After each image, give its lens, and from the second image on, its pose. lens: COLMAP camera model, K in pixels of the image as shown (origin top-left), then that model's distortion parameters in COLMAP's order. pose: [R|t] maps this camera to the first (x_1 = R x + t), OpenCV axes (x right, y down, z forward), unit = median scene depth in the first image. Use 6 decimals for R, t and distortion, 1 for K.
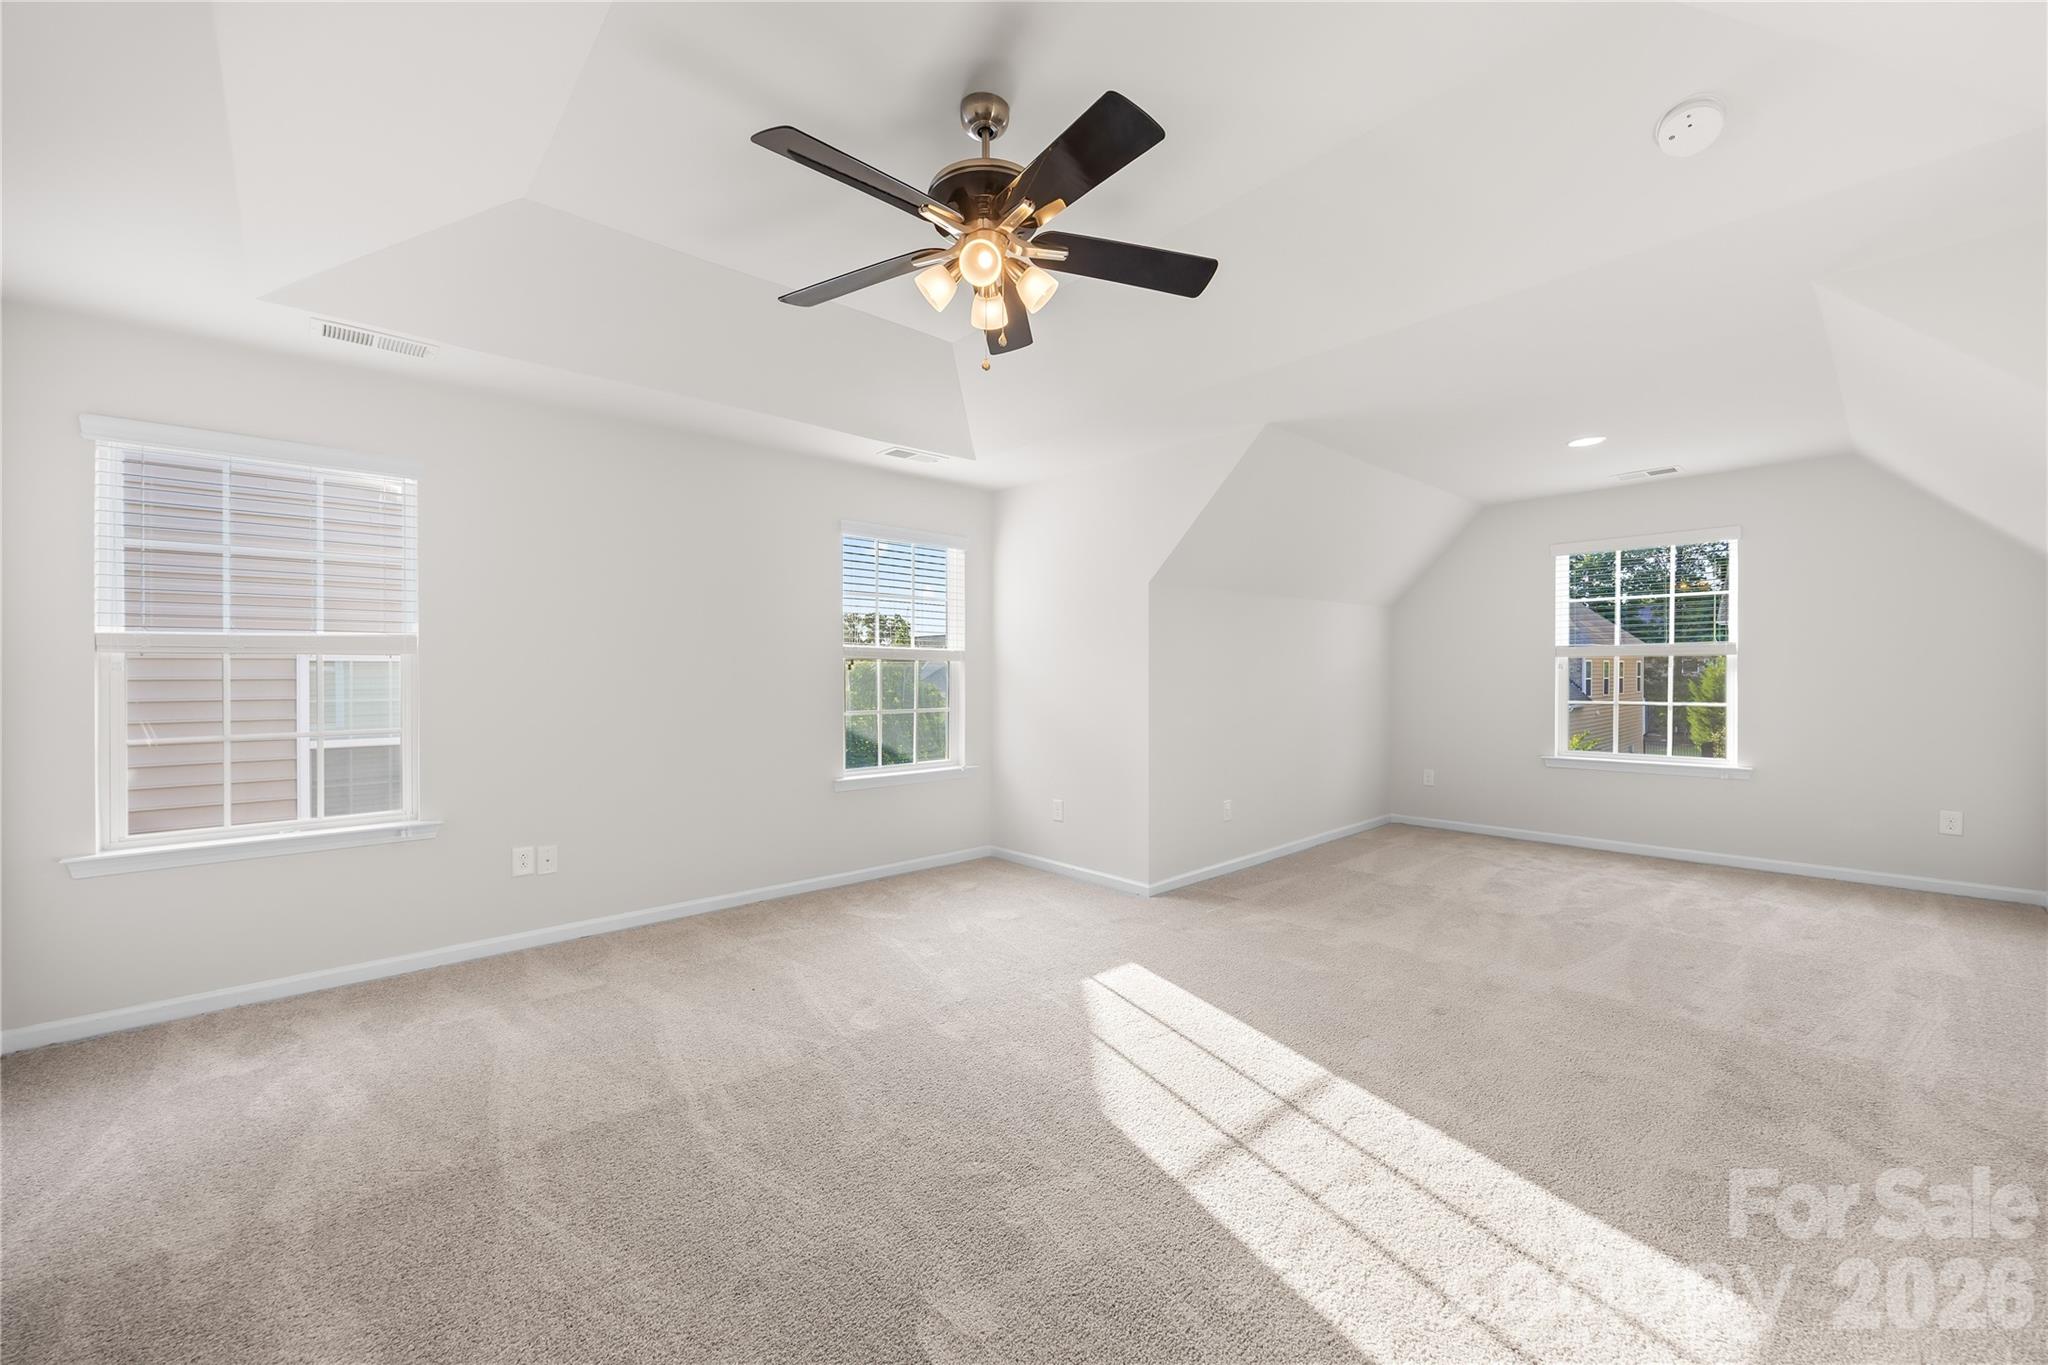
lens RADIAL K [[795.6, 0, 1036.3], [0, 795.6, 670.8], [0, 0, 1]] dist [0.001138, 0.000187]
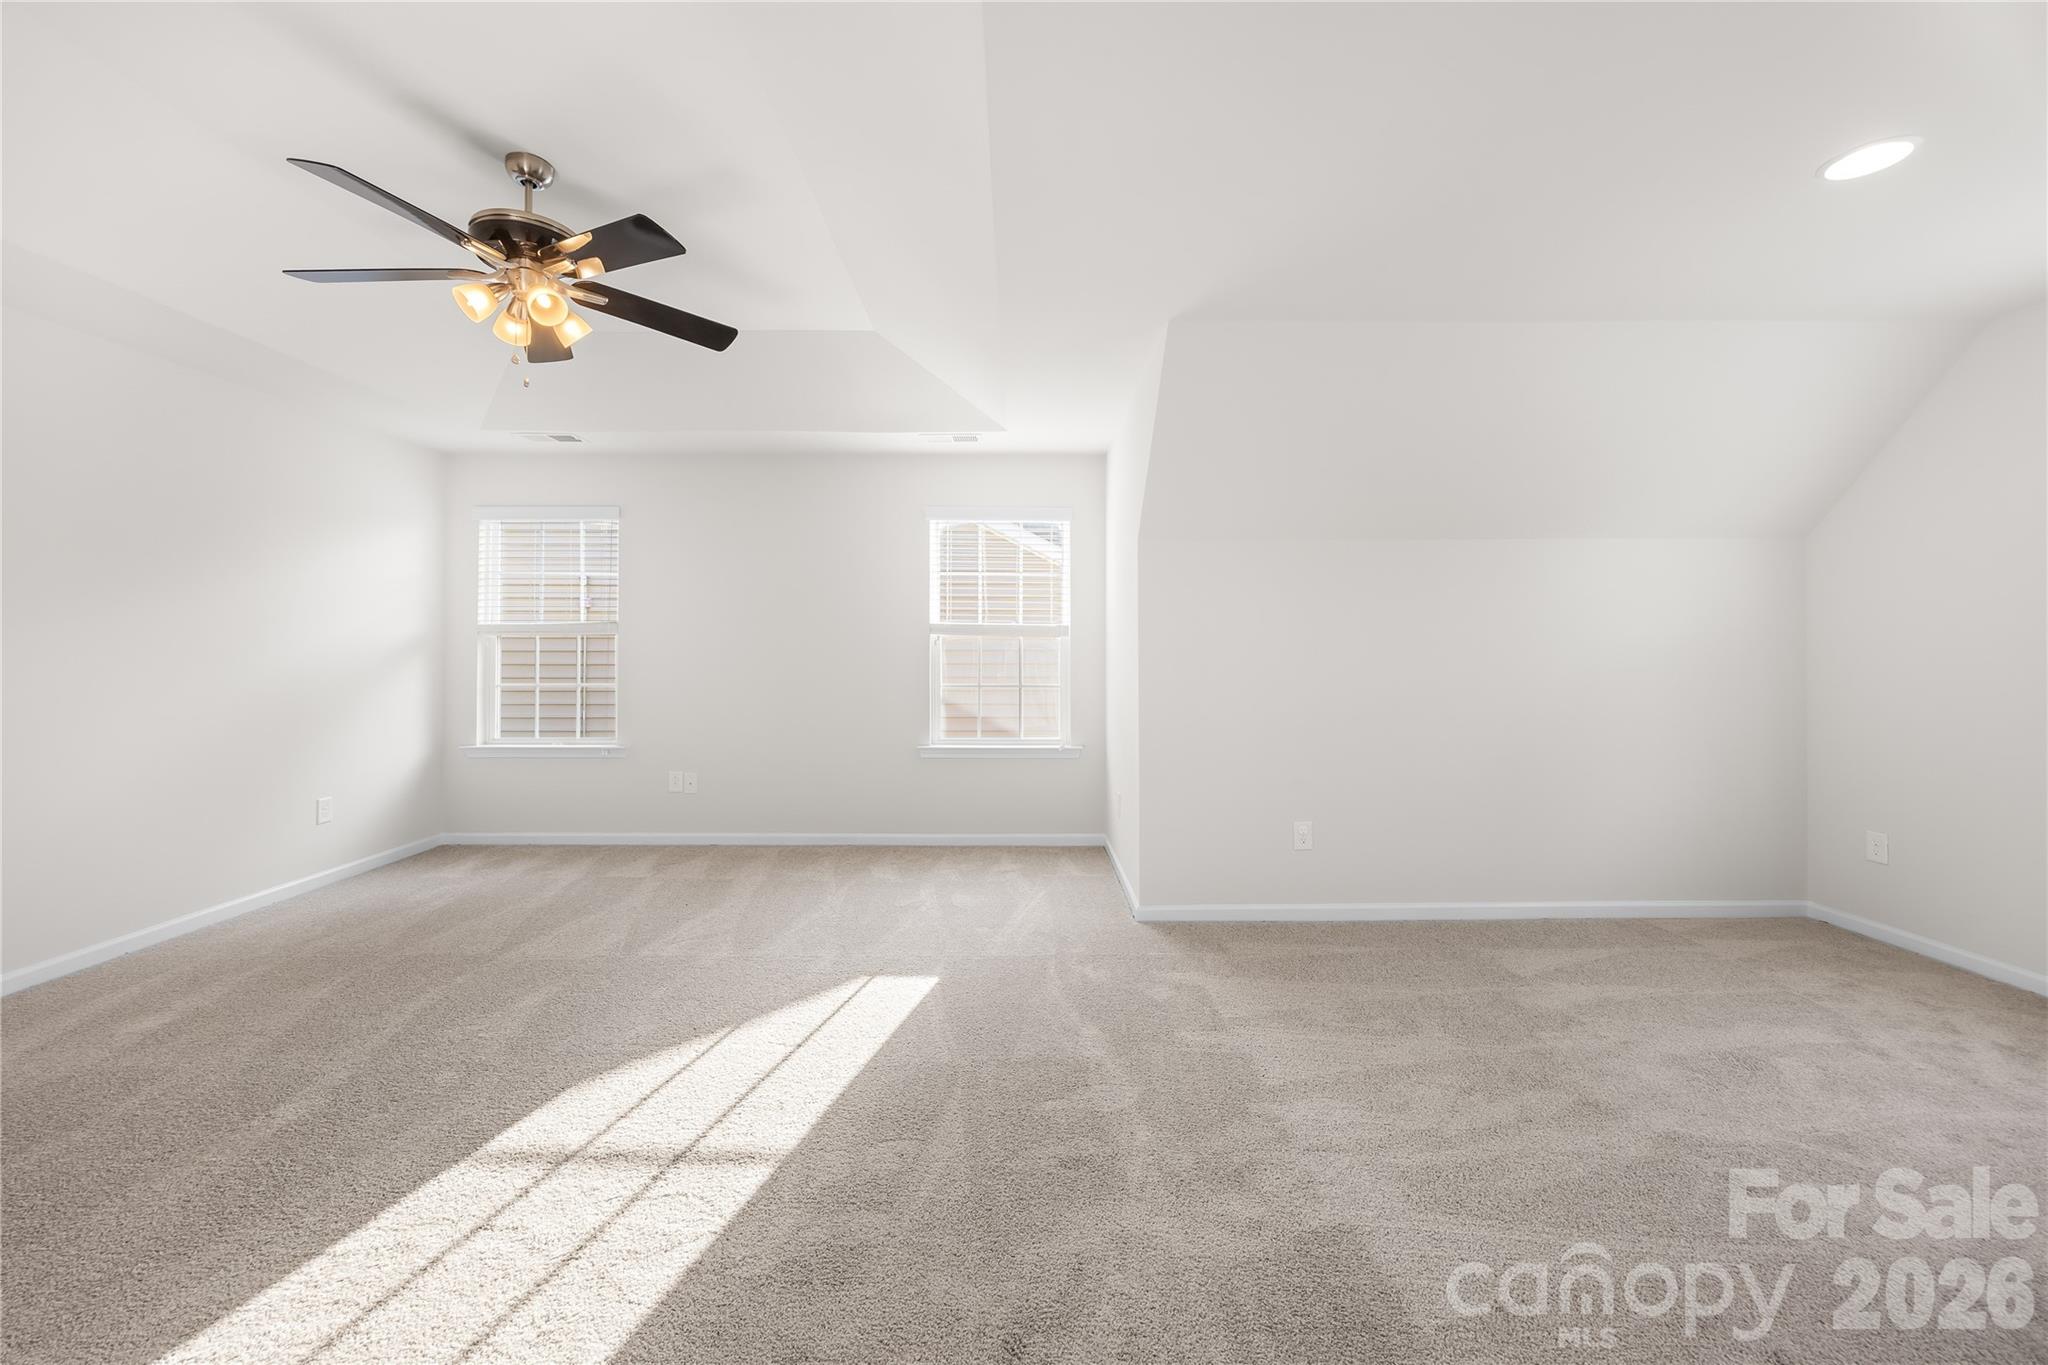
lens RADIAL K [[766.2, 0, 995.4], [0, 766.2, 633.1], [0, 0, 1]] dist [0.000238, -0.003438]
pose [[0.746206, -0.008189, -0.665665, 0.665957], [-0.002887, 0.999875, -0.015537, -0.002967], [0.665709, 0.013515, 0.746089, 0.356921]]
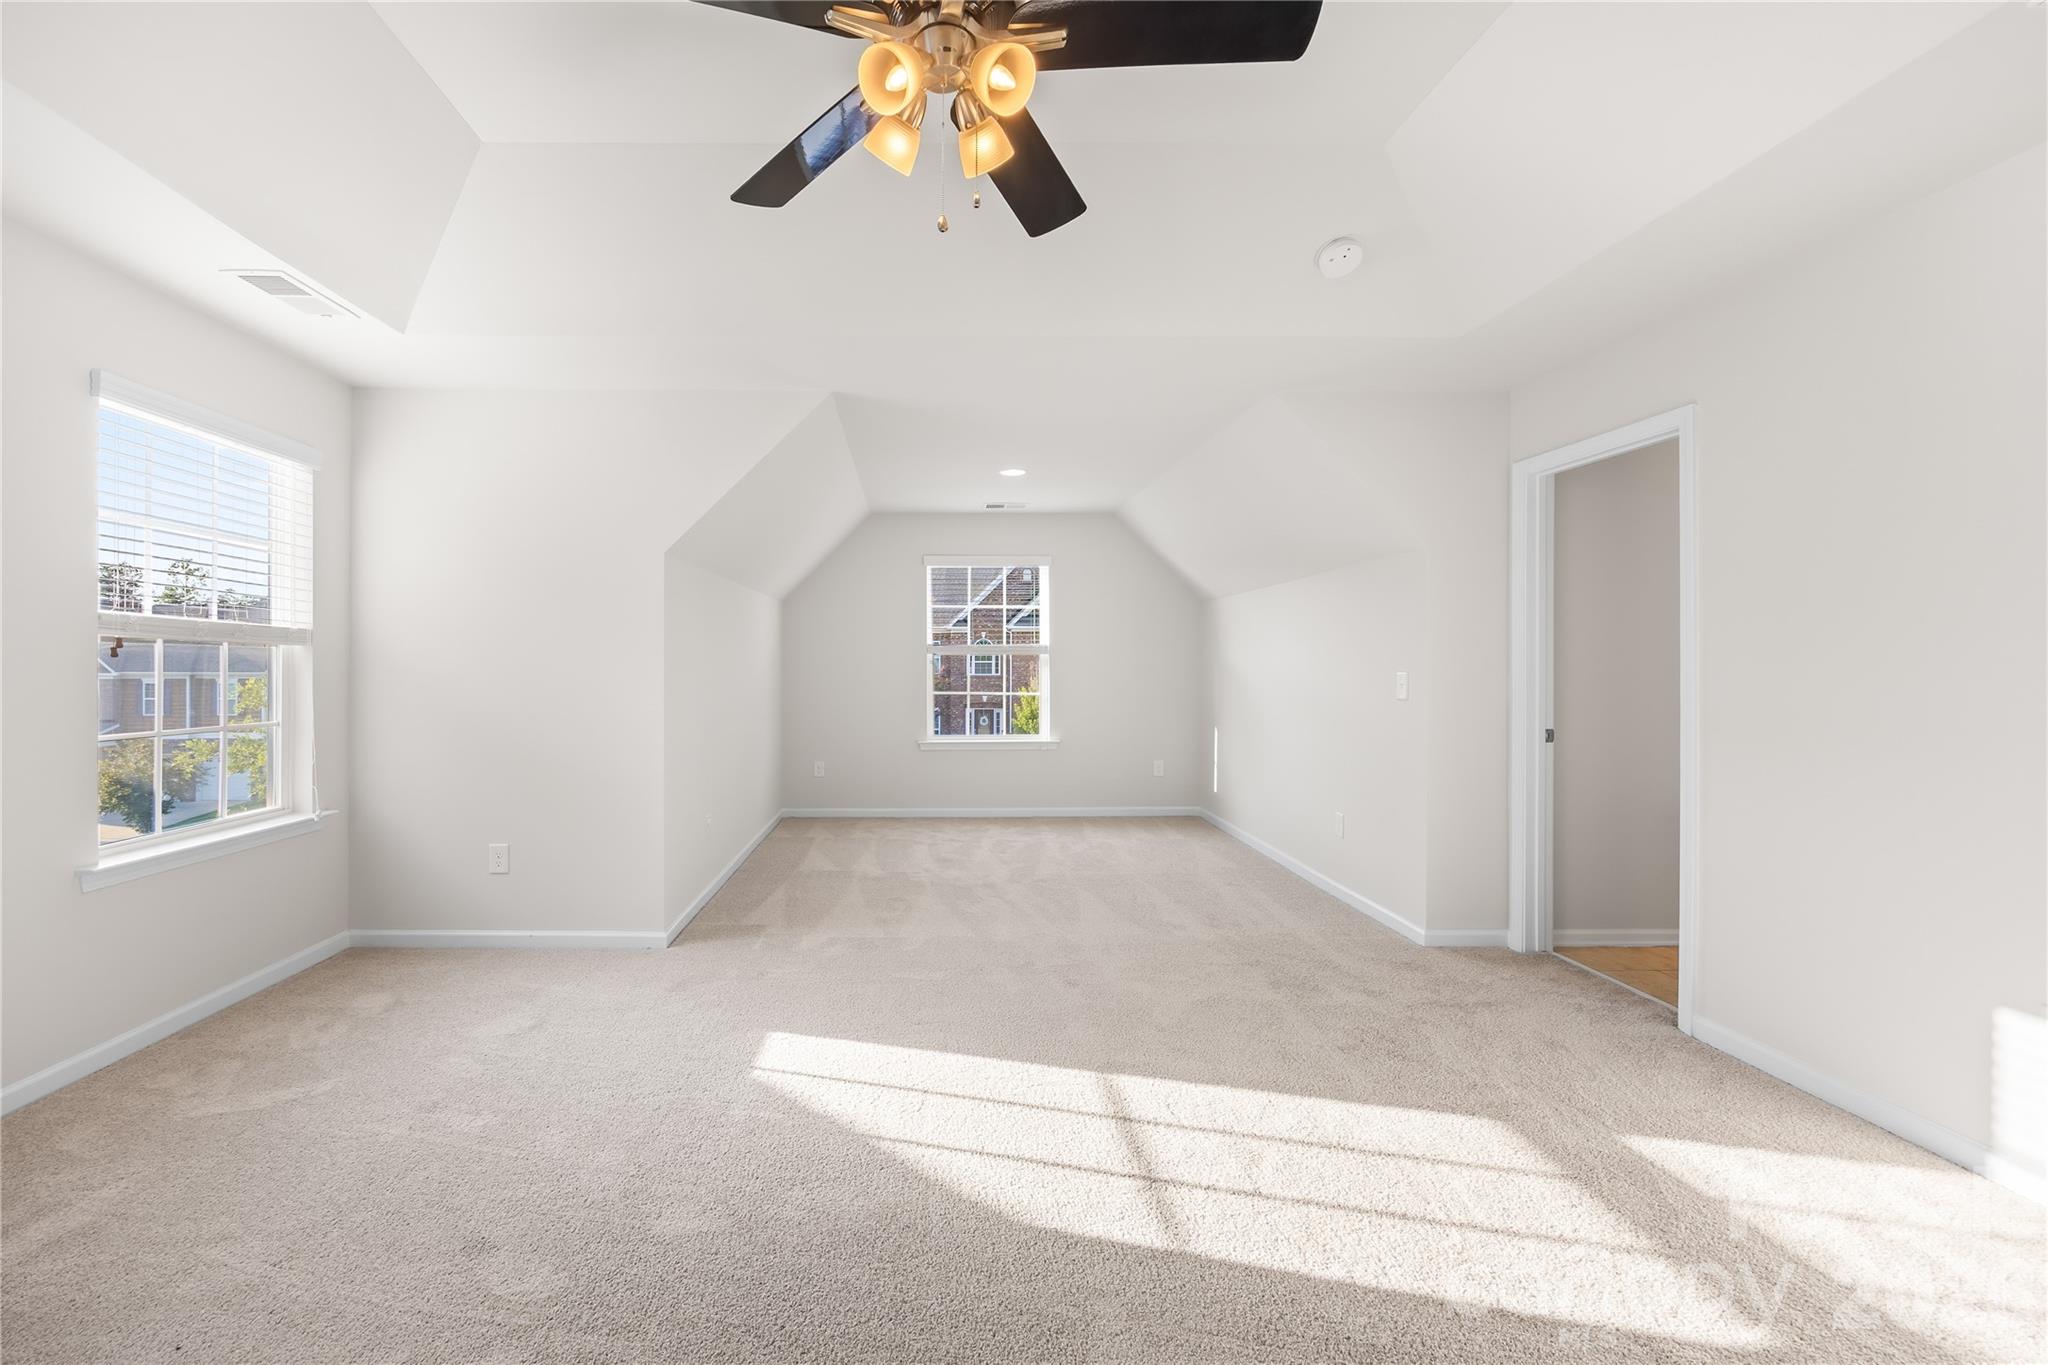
lens RADIAL K [[829.1, 0, 919.8], [0, 829.1, 664.7], [0, 0, 1]] dist [-0.002474, -0.000045]
pose [[0.681343, 0.006734, 0.731934, -0.345057], [-0.007723, 0.999968, -0.002011, 0.001576], [-0.731924, -0.004282, 0.681373, 0.297176]]
